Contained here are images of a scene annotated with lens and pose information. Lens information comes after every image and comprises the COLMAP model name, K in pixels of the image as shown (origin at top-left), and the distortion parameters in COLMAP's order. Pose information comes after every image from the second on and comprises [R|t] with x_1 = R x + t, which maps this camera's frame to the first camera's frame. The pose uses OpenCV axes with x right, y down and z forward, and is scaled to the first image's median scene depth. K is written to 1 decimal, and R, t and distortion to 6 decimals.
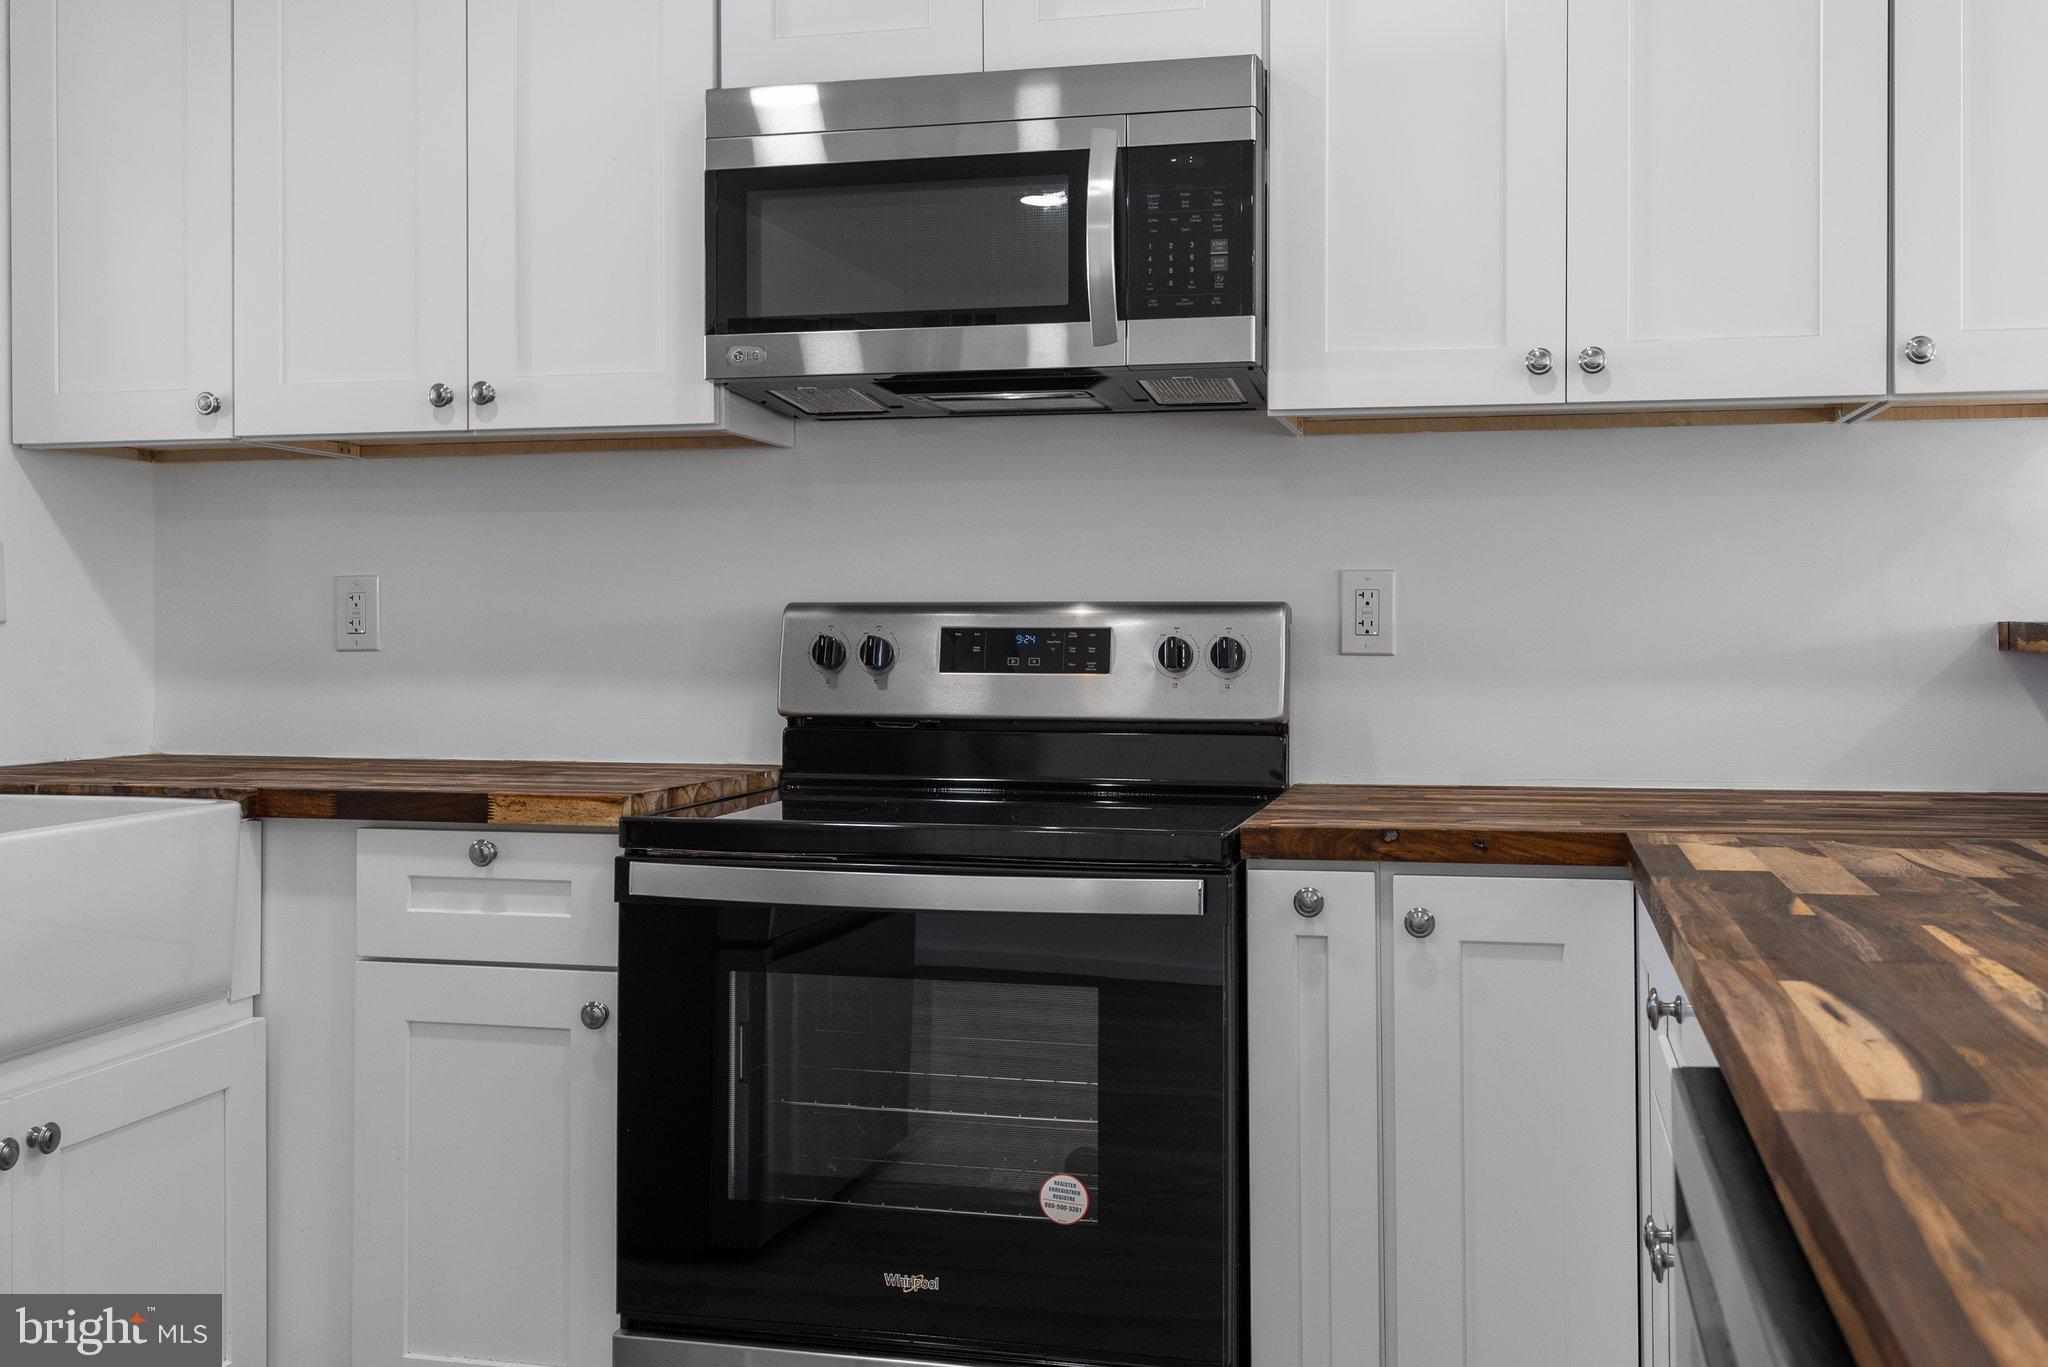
lens RADIAL K [[2024.6, 0, 1017.3], [0, 2024.6, 618.5], [0, 0, 1]] dist [0.014972, -0.004824]
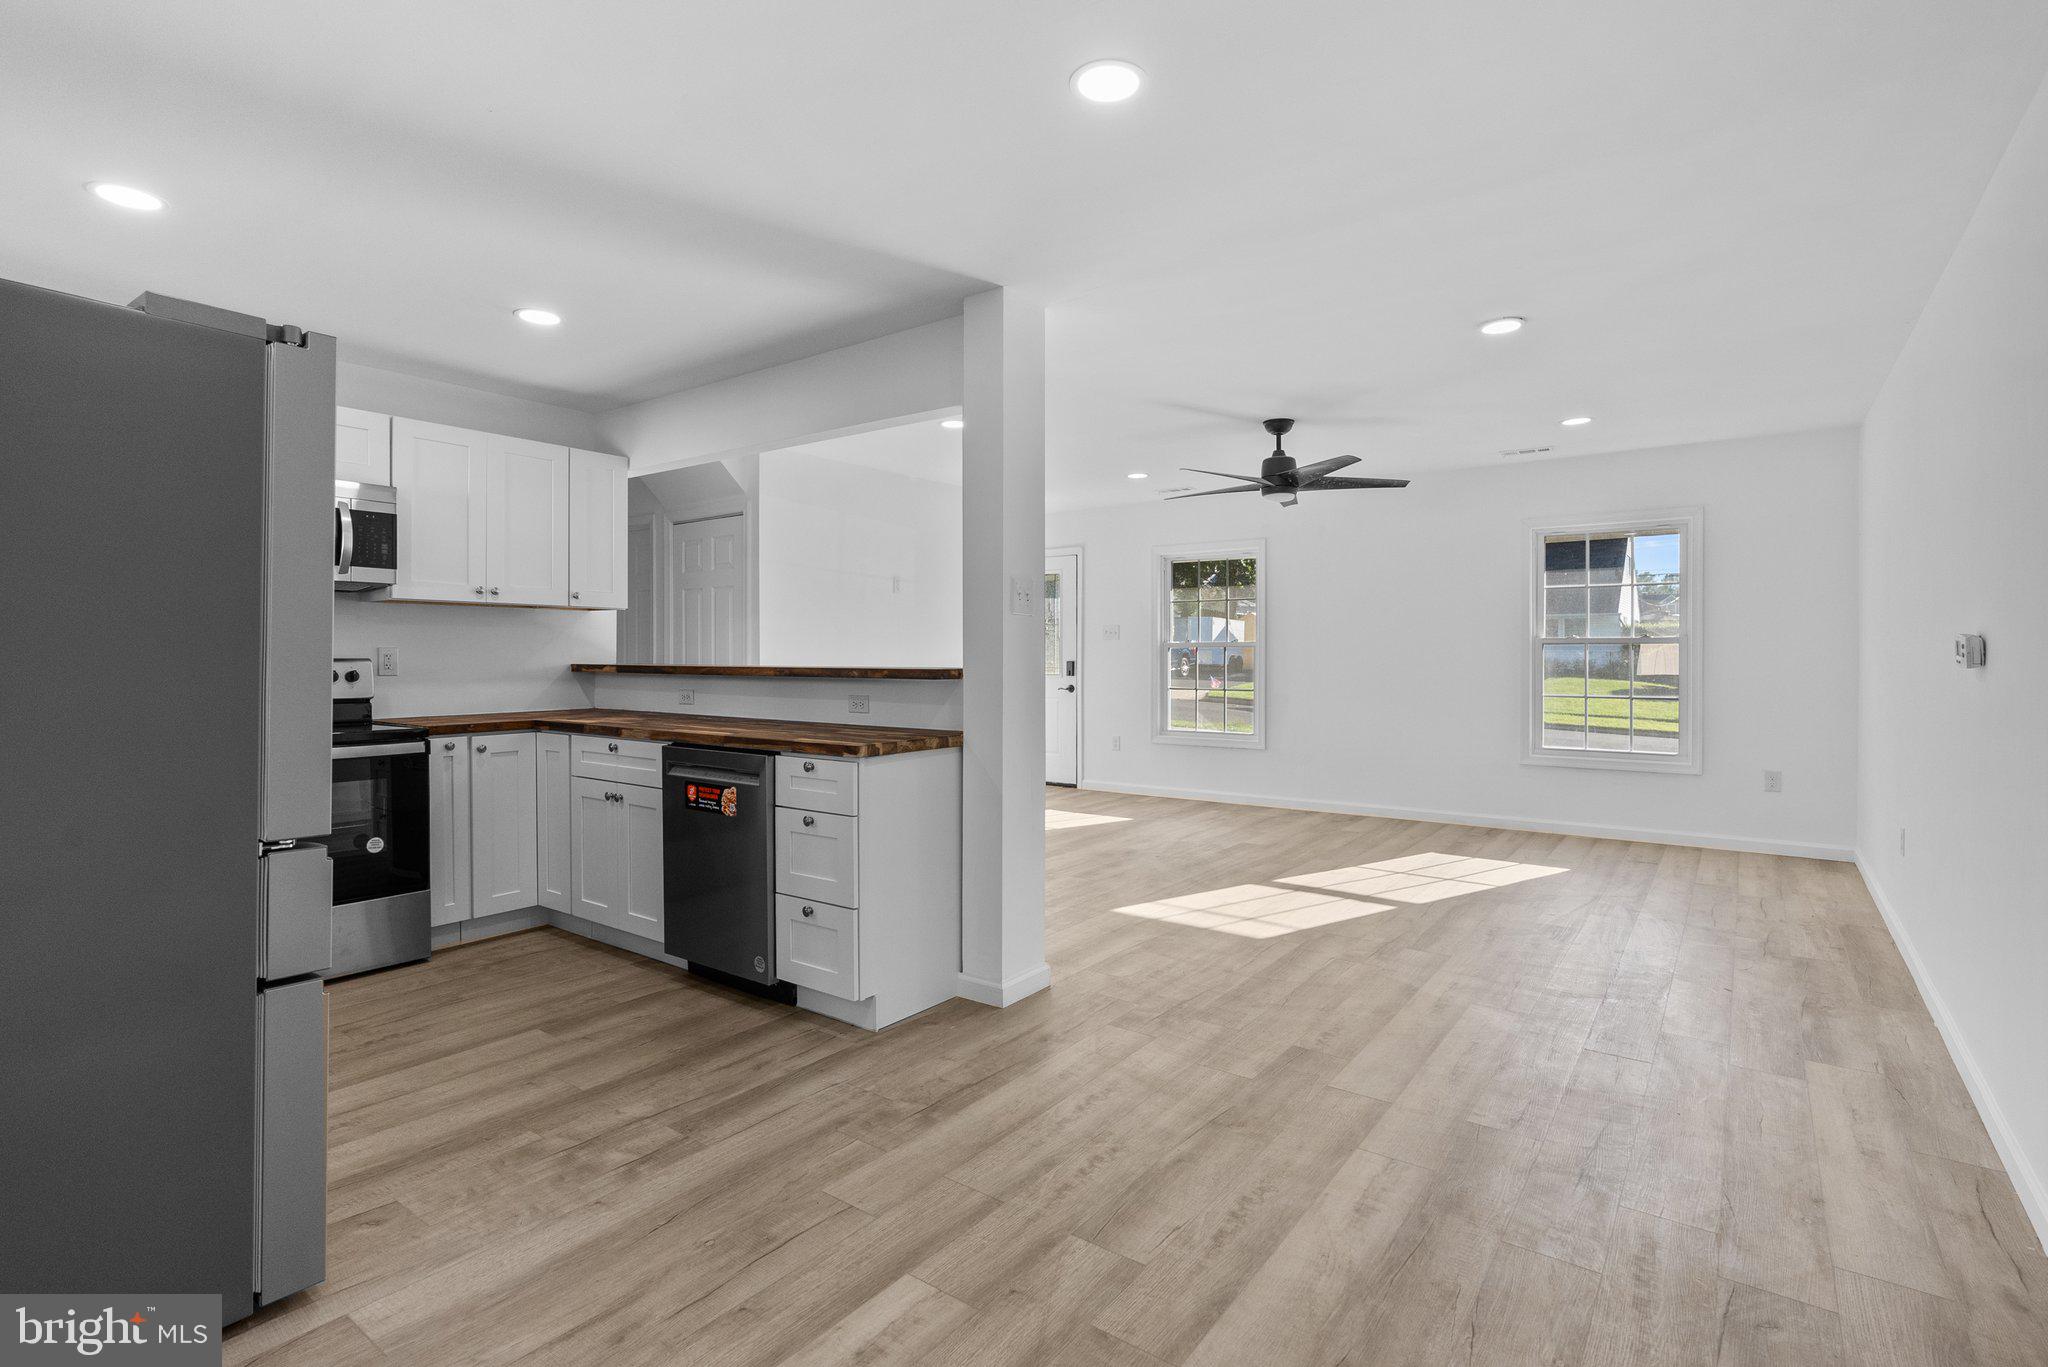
lens RADIAL K [[981.8, 0, 1020.3], [0, 981.8, 652.9], [0, 0, 1]] dist [-0.005553, -0.000370]
pose [[0.386470, 0.004947, 0.922289, -0.908679], [-0.006464, 0.999976, -0.002655, -0.020267], [-0.922279, -0.004936, 0.386492, -0.491499]]
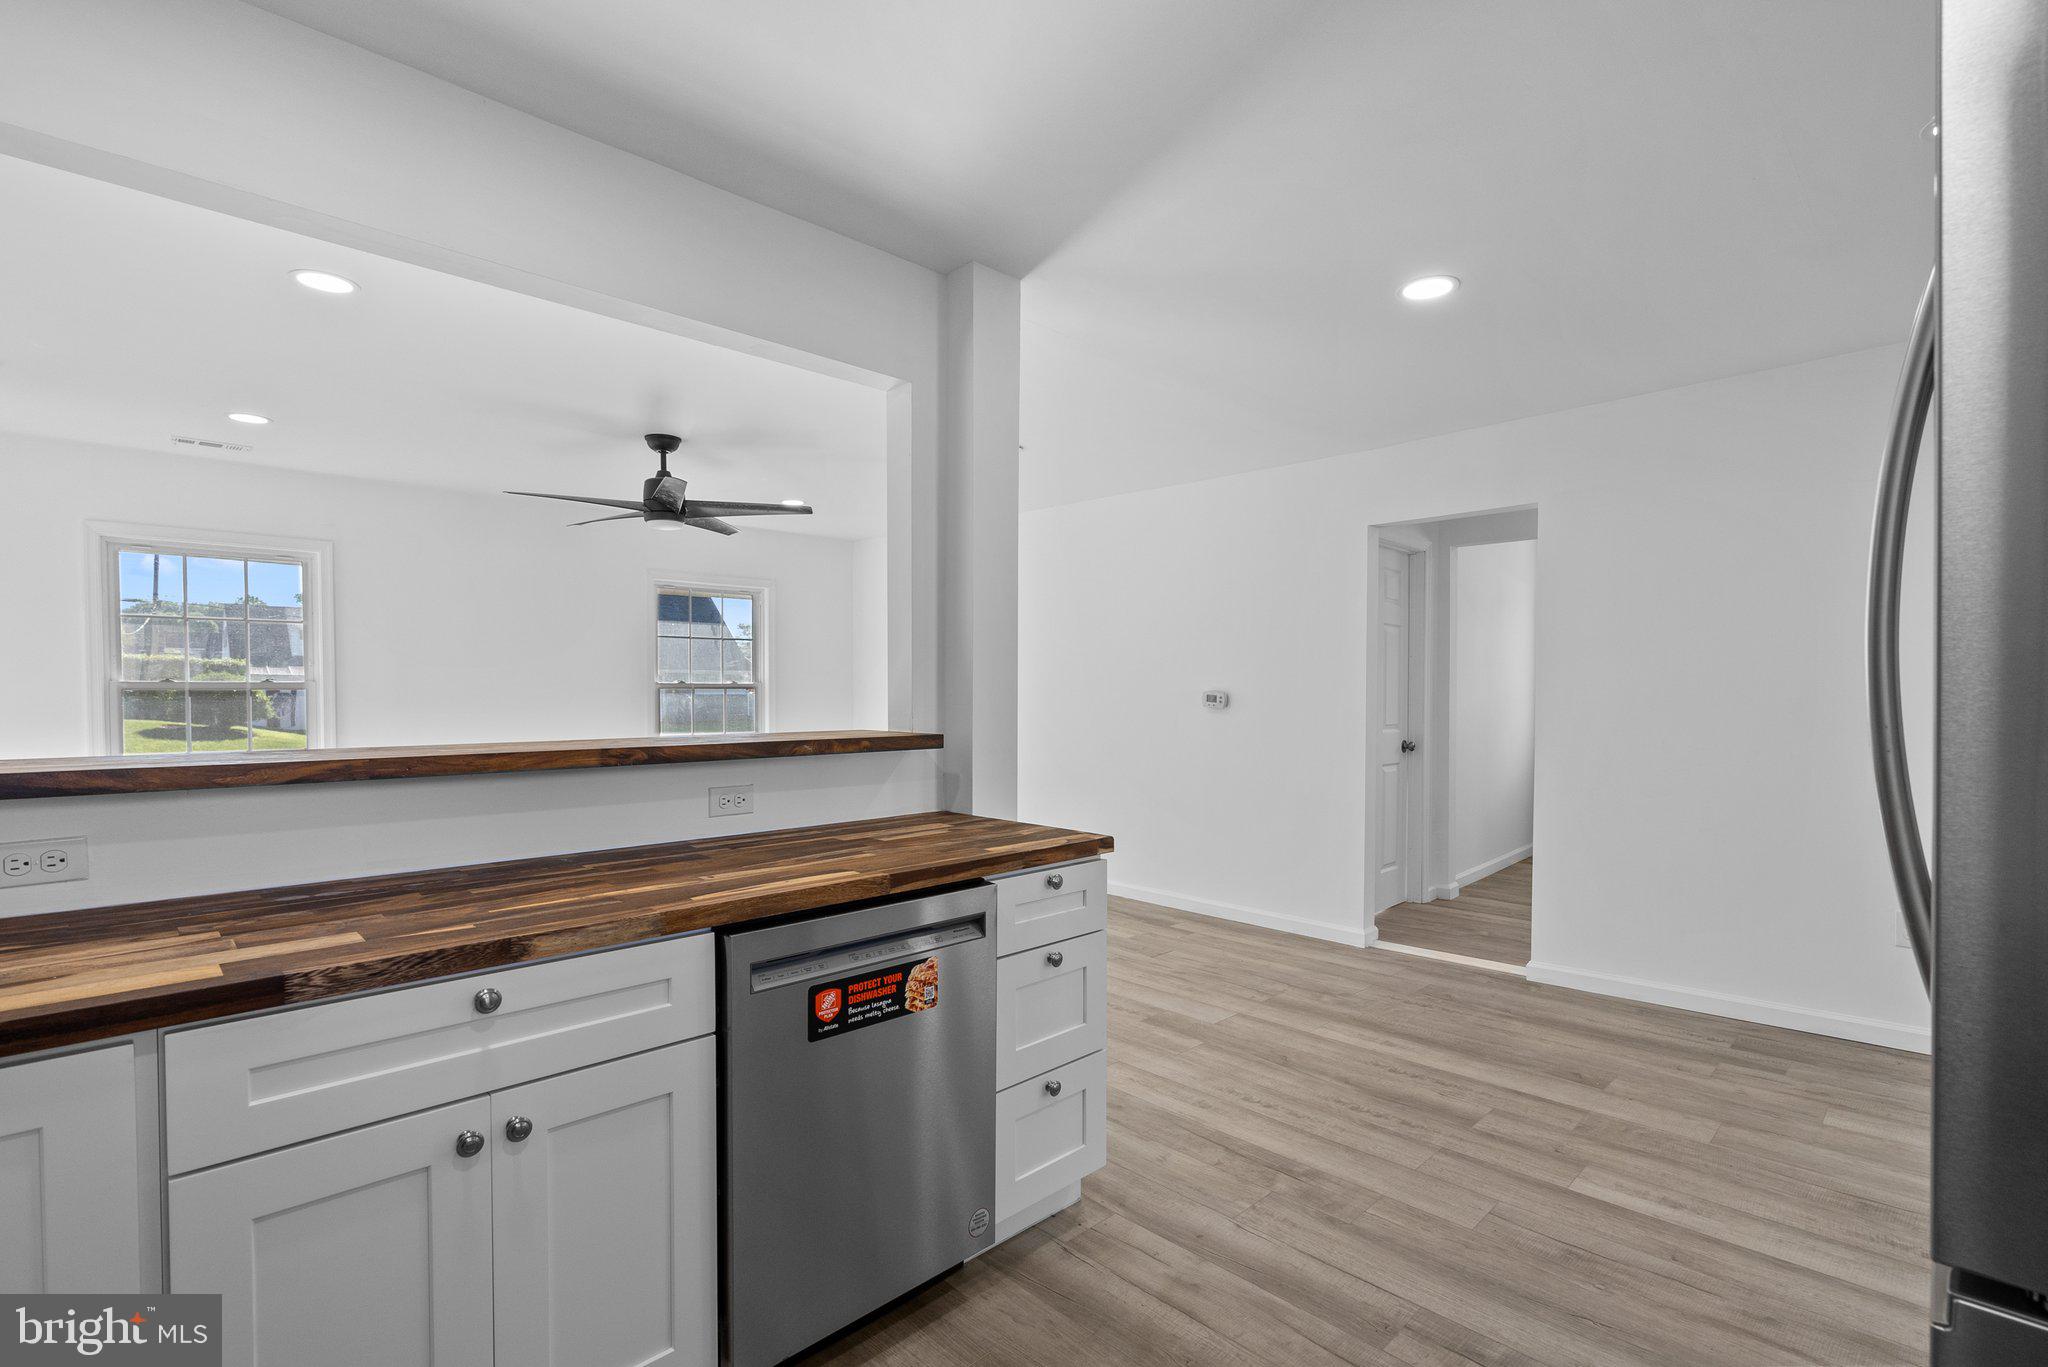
lens RADIAL K [[942.5, 0, 1019.4], [0, 942.5, 712.4], [0, 0, 1]] dist [-0.001783, 0.000074]
pose [[-0.851057, -0.008417, 0.525005, -0.298145], [0.000295, 0.999864, 0.016508, -0.039489], [-0.525073, 0.014204, -0.850939, 0.902158]]
